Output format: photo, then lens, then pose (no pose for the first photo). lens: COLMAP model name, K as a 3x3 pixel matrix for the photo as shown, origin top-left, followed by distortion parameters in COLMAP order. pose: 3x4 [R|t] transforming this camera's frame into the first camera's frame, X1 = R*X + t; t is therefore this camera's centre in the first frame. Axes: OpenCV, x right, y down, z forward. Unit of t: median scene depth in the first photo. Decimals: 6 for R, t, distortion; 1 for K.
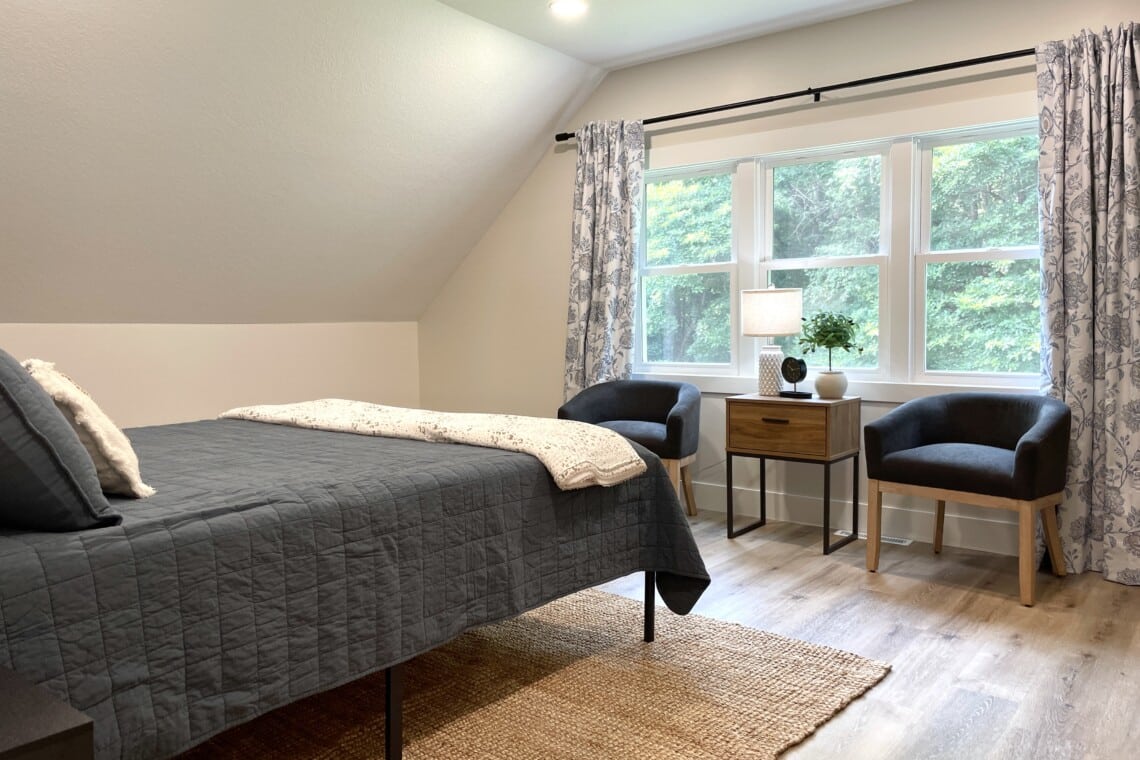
lens RADIAL K [[862.8, 0, 563.2], [0, 862.8, 377.1], [0, 0, 1]] dist [0.067284, -0.096849]
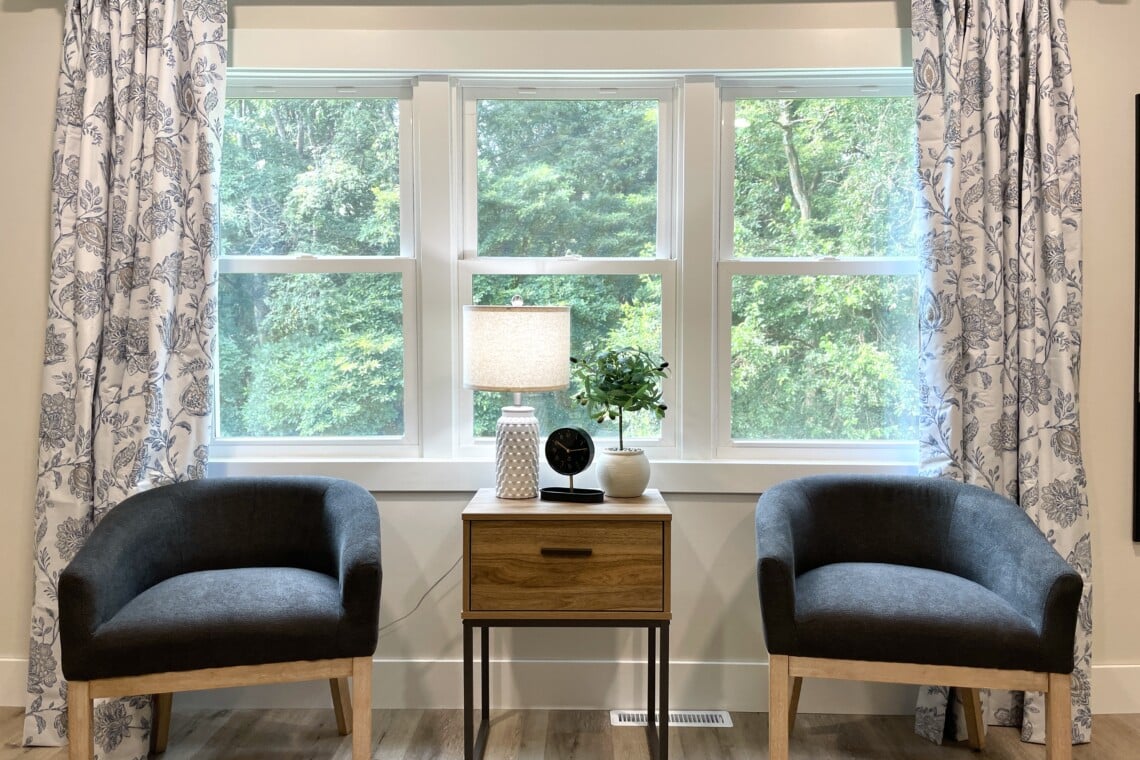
lens RADIAL K [[862.8, 0, 563.2], [0, 862.8, 377.1], [0, 0, 1]] dist [0.067284, -0.096849]
pose [[0.794268, -0.003878, 0.607556, -0.062185], [0.031175, 0.998922, -0.034380, -0.031396], [-0.606768, 0.046248, 0.793533, 0.481635]]
